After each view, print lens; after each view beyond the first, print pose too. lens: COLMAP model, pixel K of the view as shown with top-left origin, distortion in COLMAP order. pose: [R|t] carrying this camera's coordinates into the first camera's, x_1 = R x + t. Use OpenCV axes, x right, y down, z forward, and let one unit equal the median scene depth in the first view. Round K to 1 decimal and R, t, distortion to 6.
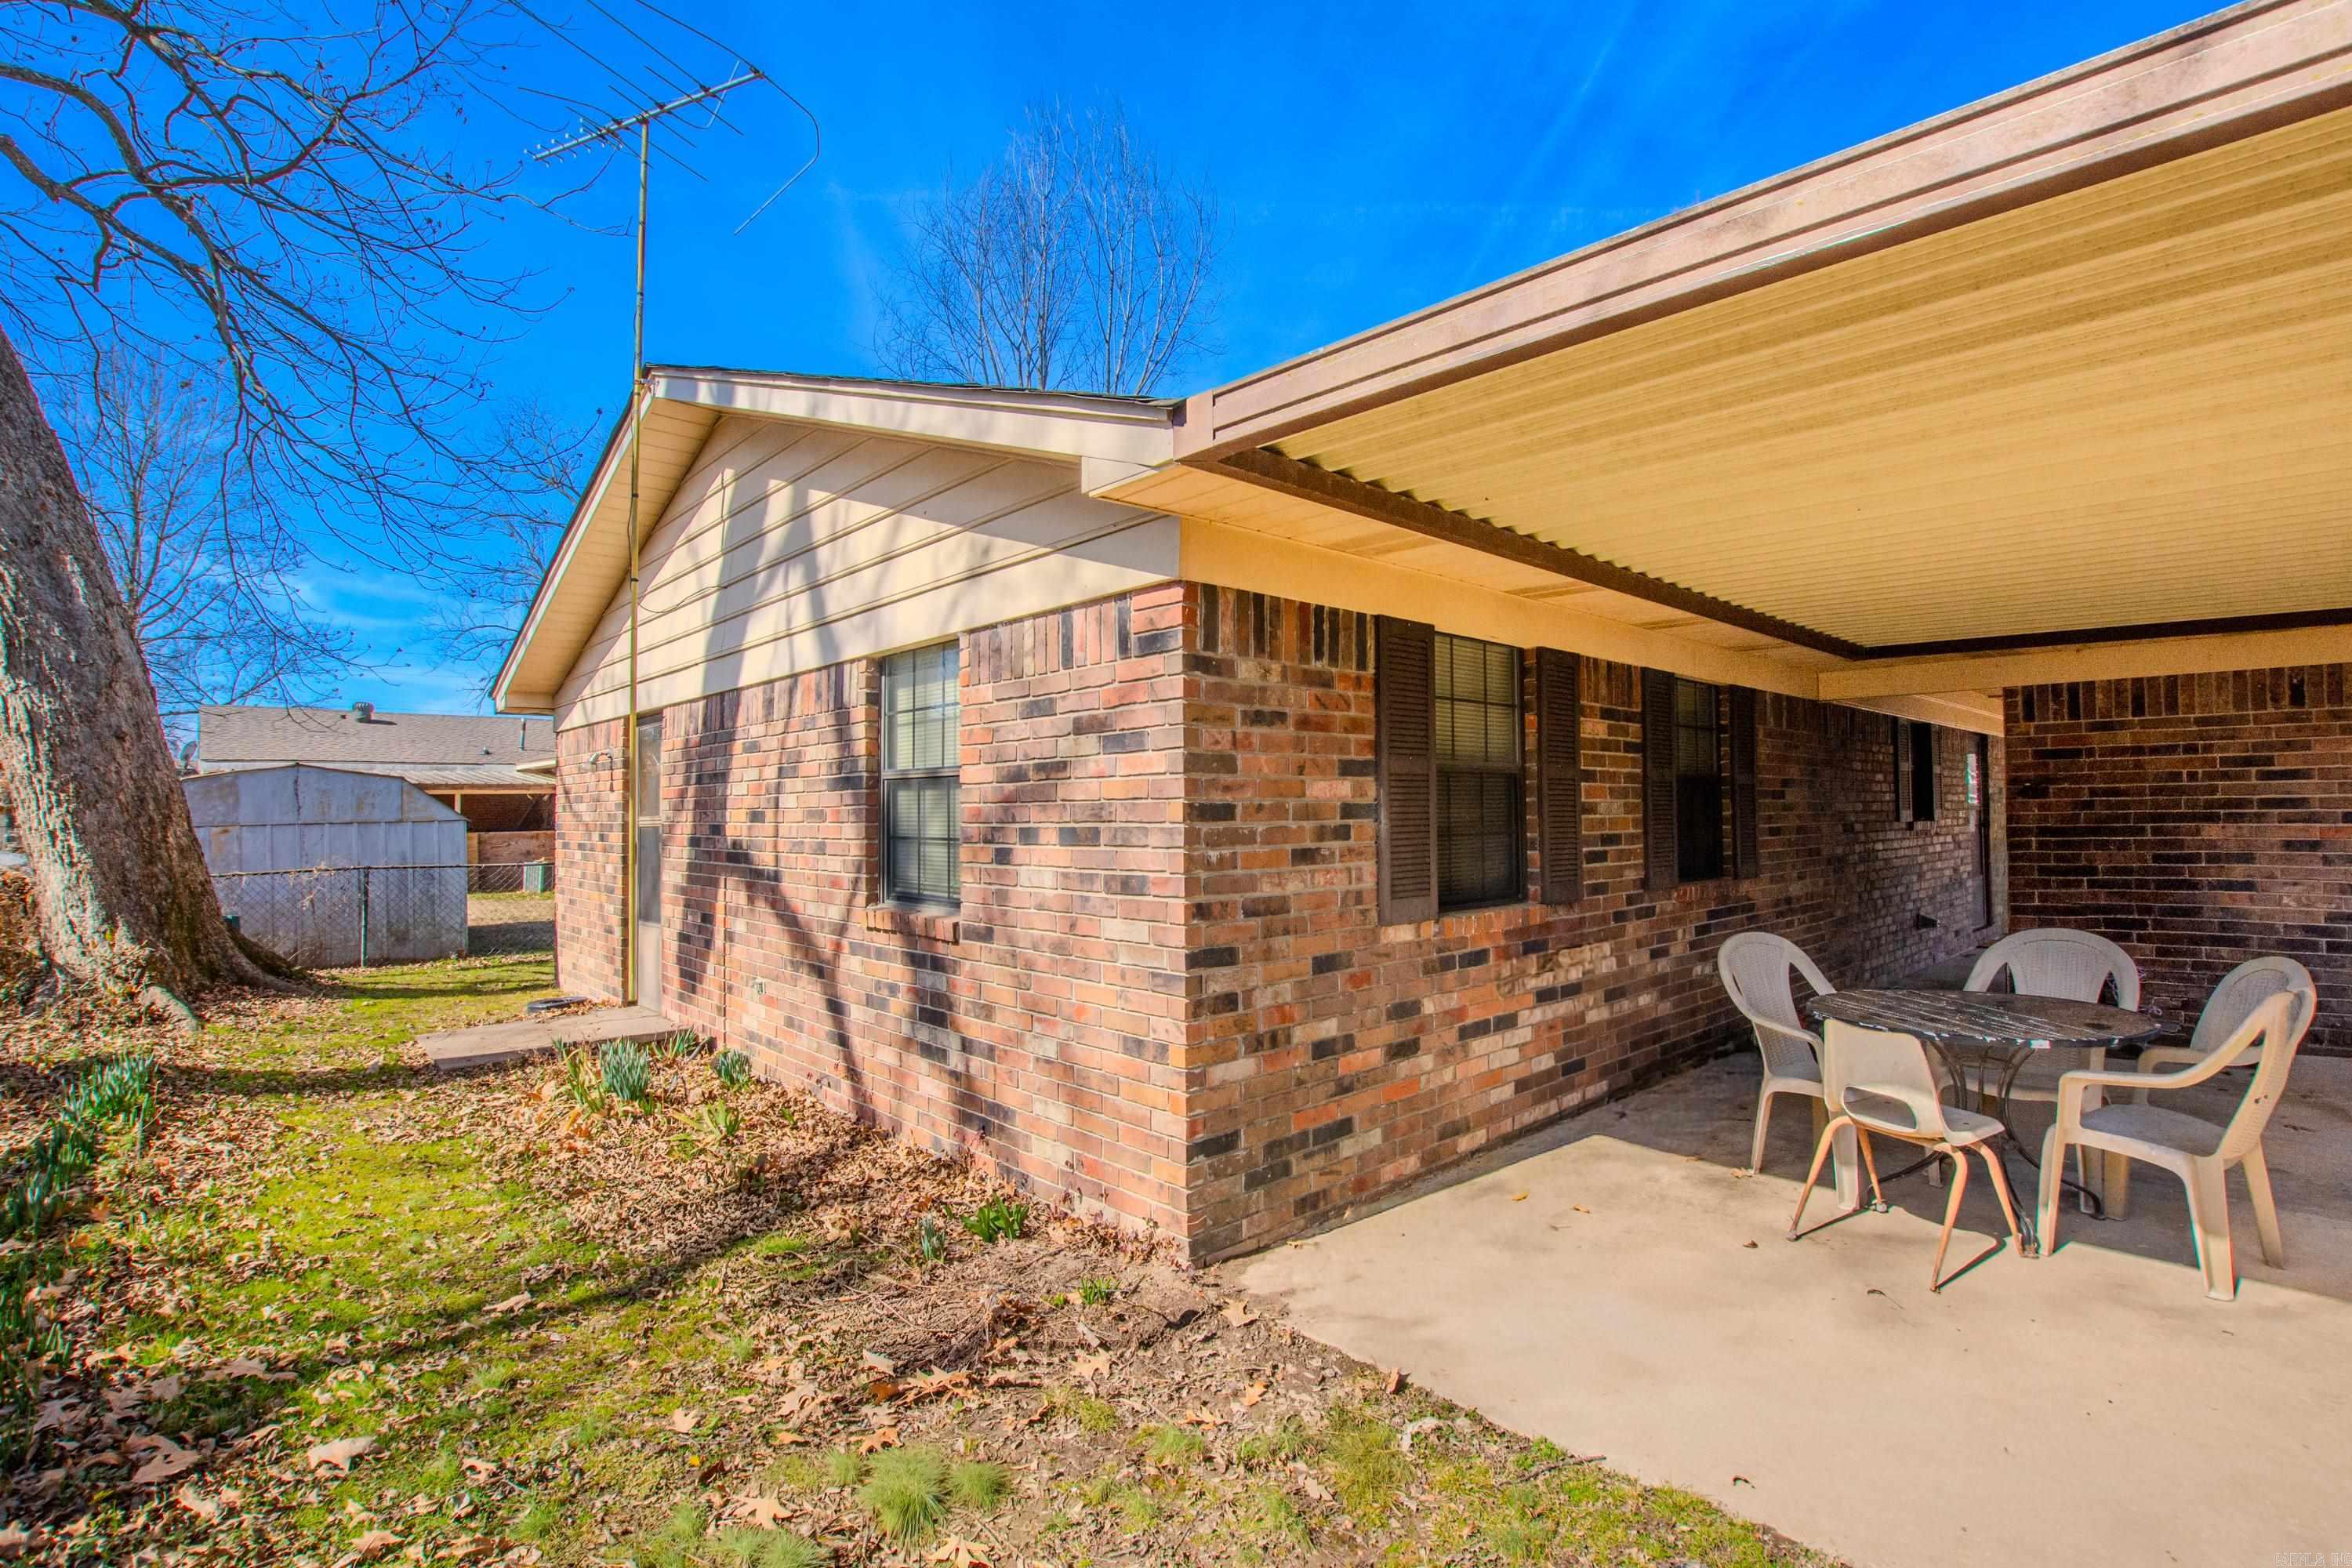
lens RADIAL K [[1047.6, 0, 1168.5], [0, 1047.6, 778.5], [0, 0, 1]] dist [0.000088, -0.001099]
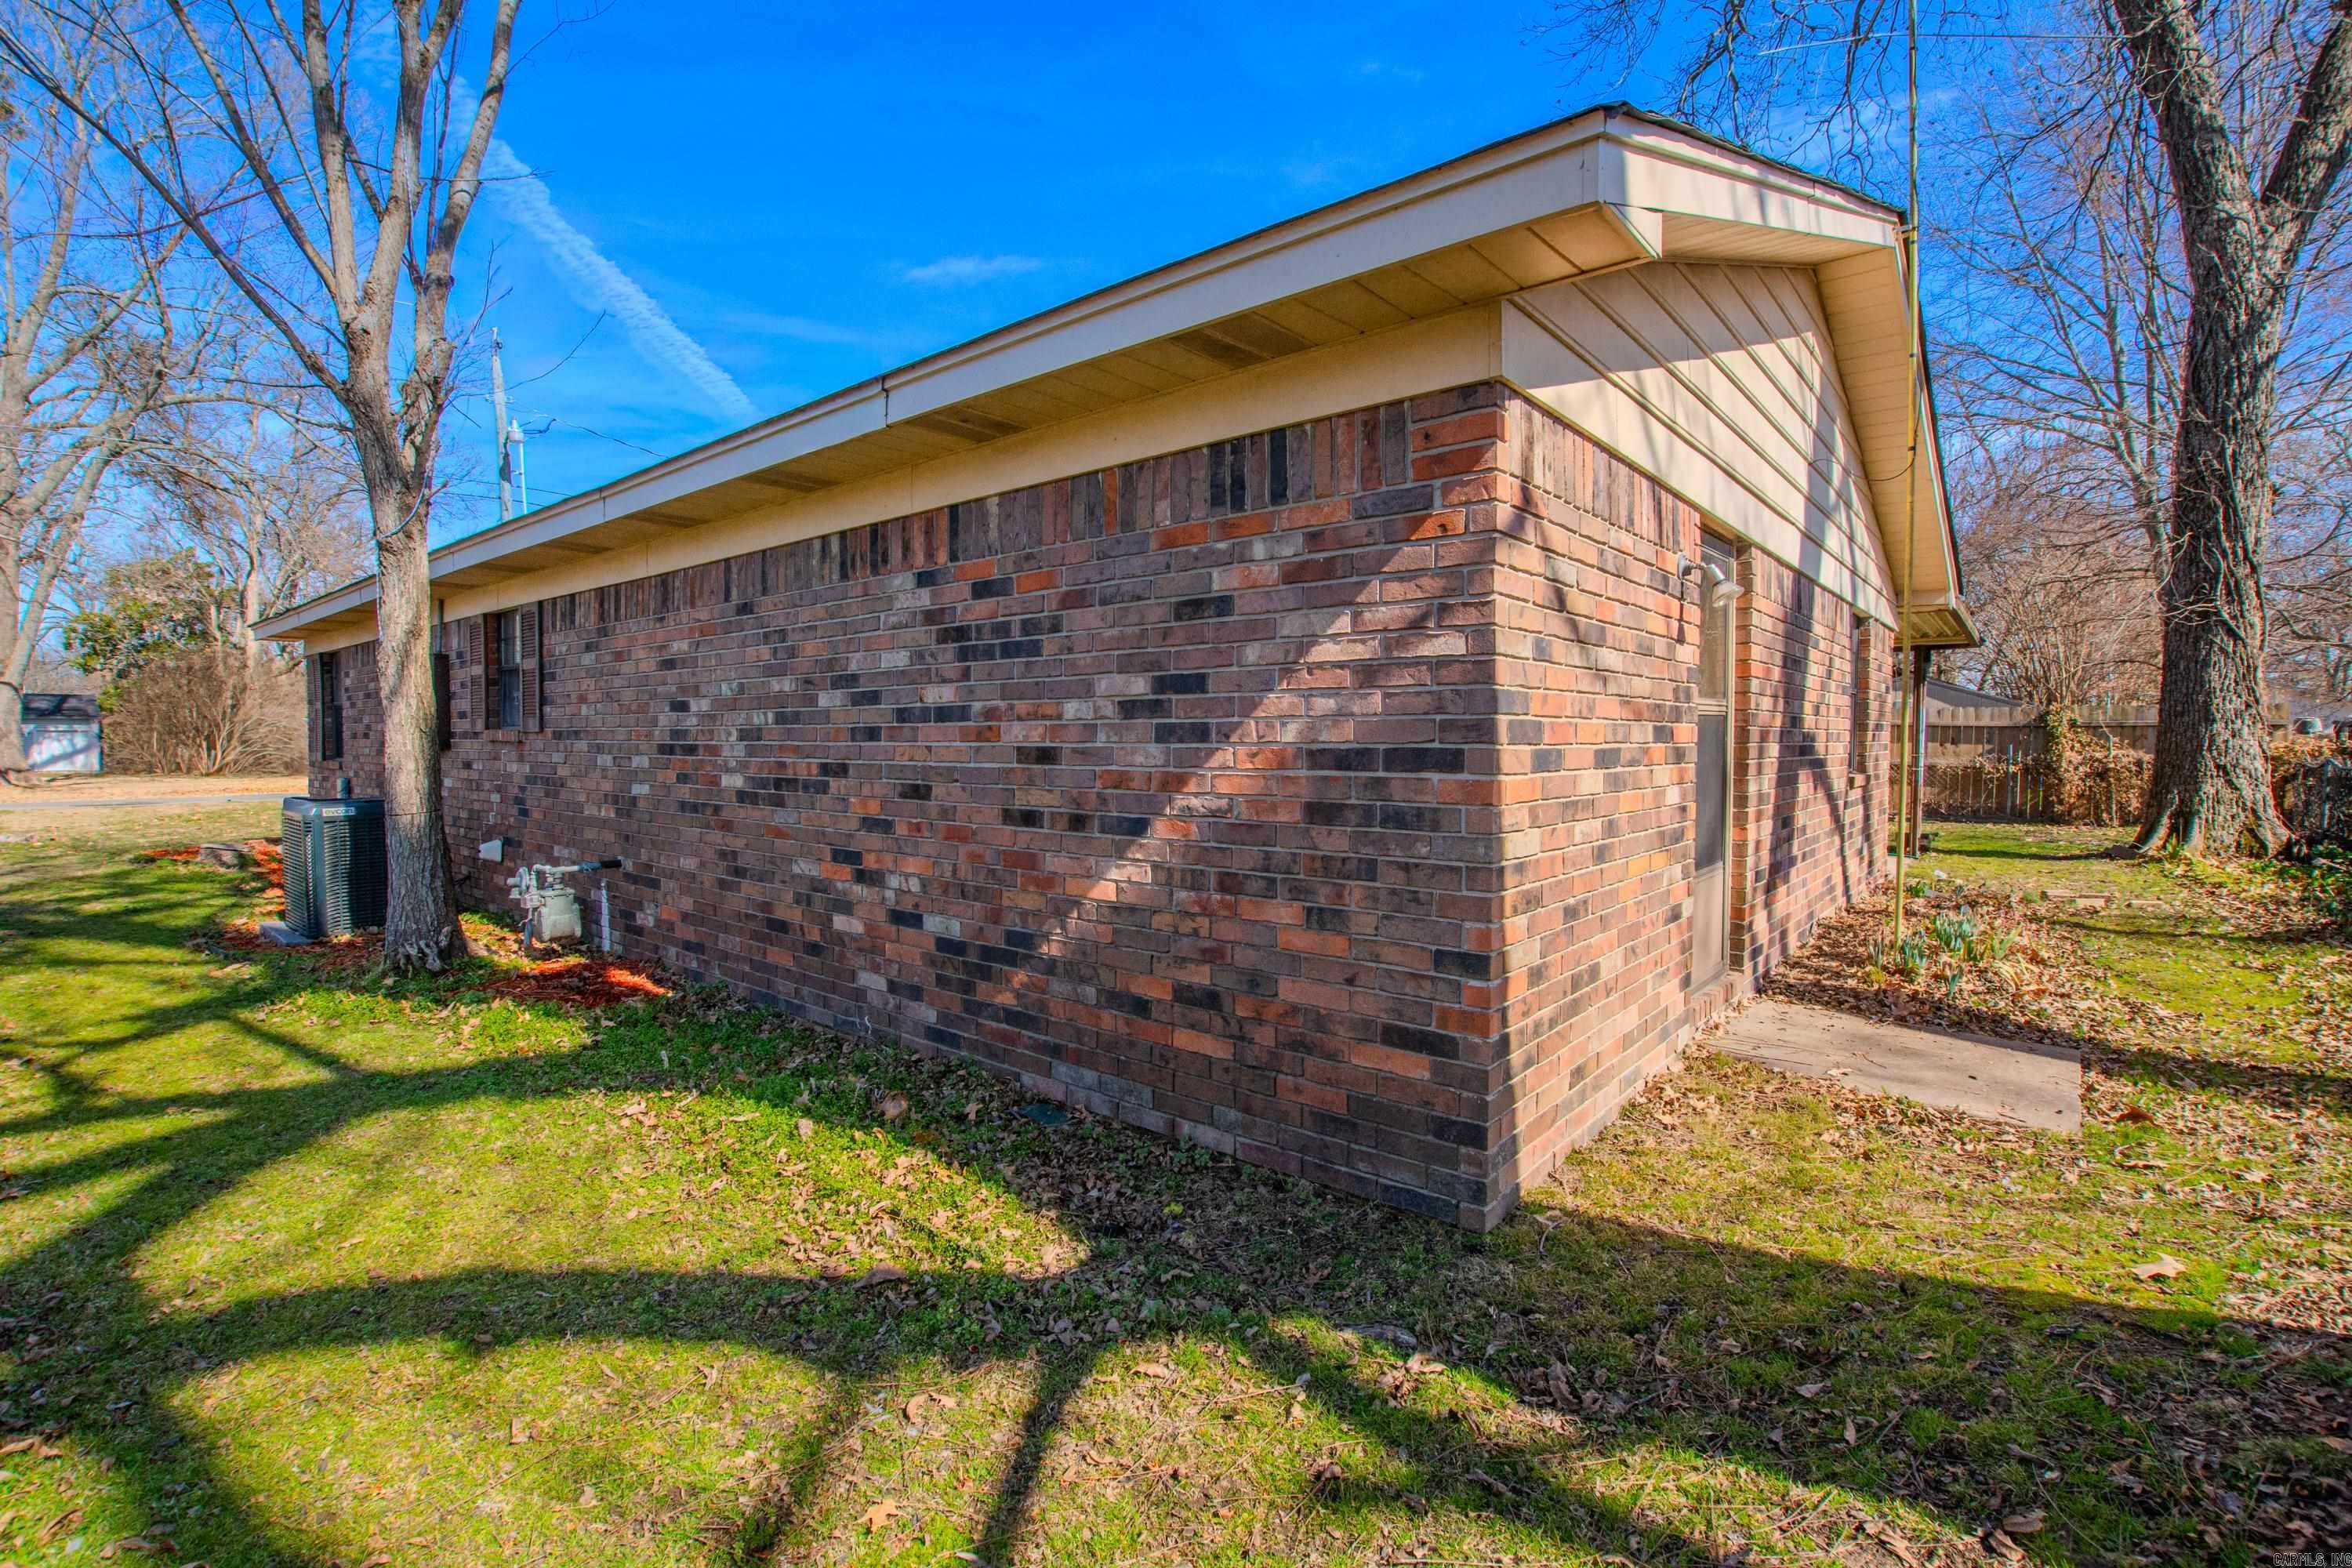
lens RADIAL K [[1044.8, 0, 1198.0], [0, 1044.8, 779.9], [0, 0, 1]] dist [0.000015, -0.004468]
pose [[-0.135692, -0.024503, 0.990448, -1.891851], [-0.025736, 0.999444, 0.021200, 0.140080], [-0.990417, -0.022613, -0.136248, 2.452510]]
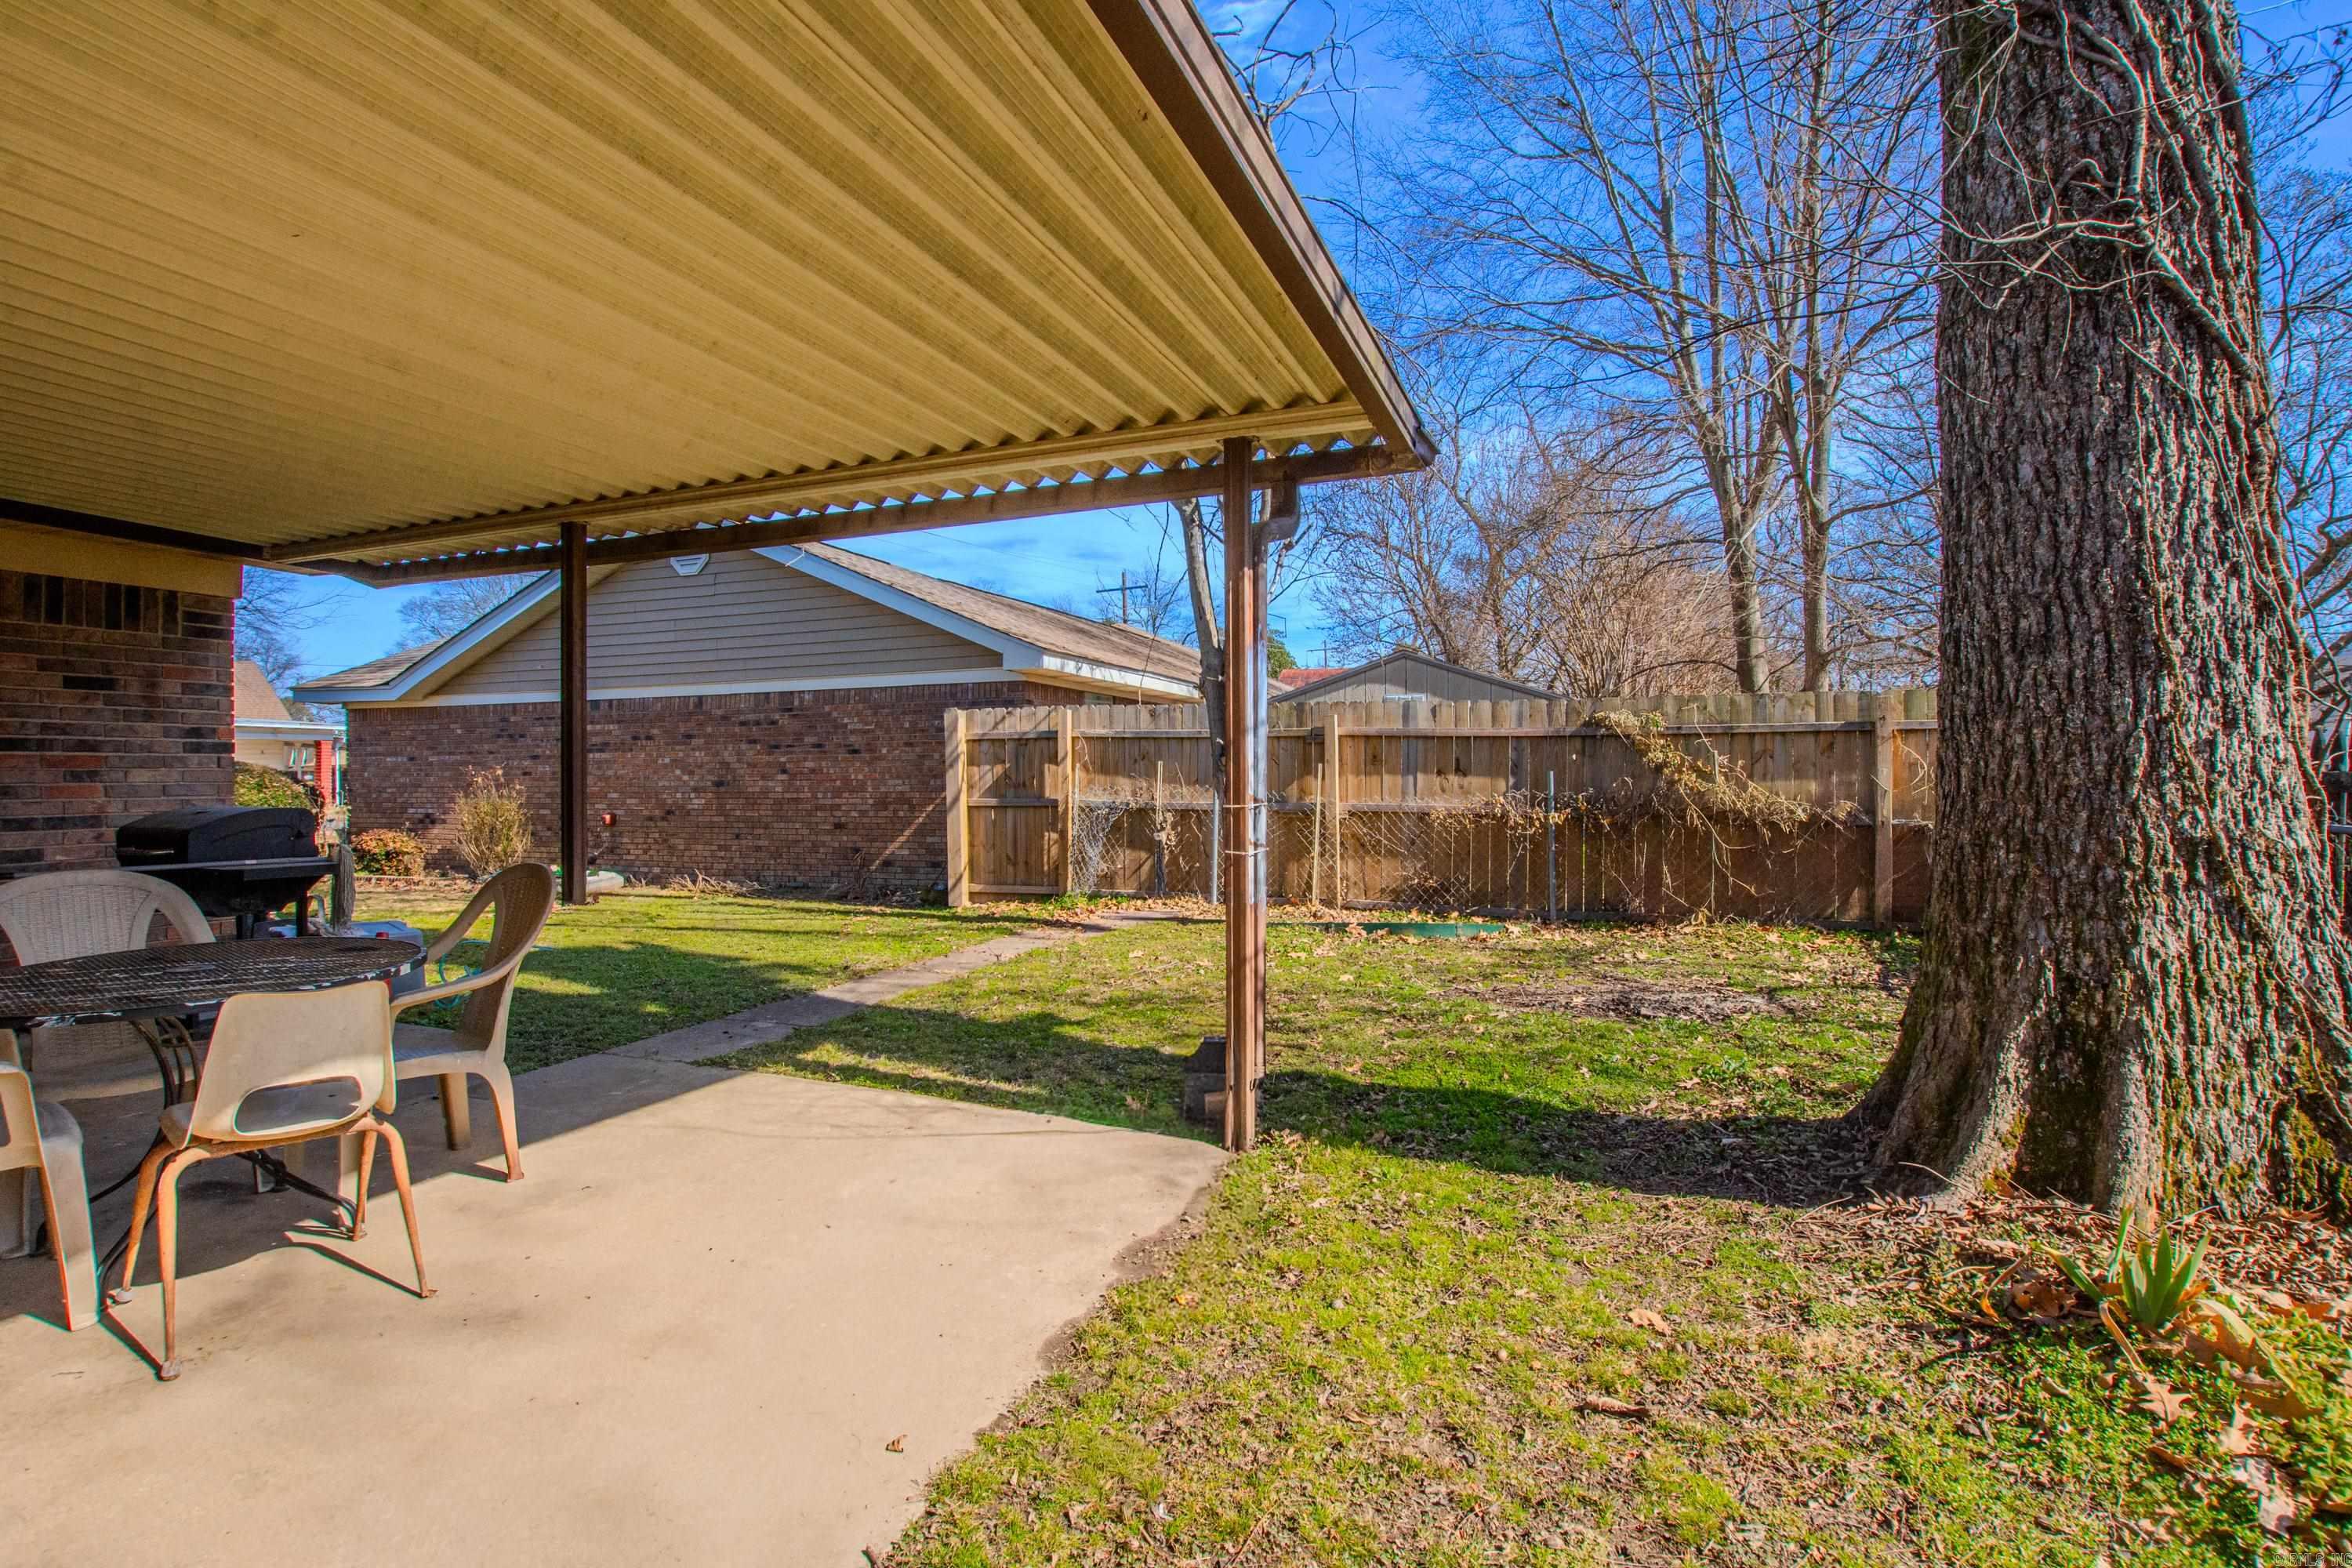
lens RADIAL K [[1044.8, 0, 1198.0], [0, 1044.8, 779.9], [0, 0, 1]] dist [0.000015, -0.004468]
pose [[-0.429071, 0.009516, 0.903221, -0.162418], [-0.013967, 0.999755, -0.017168, 0.080841], [-0.903163, -0.019982, -0.428833, 0.603142]]
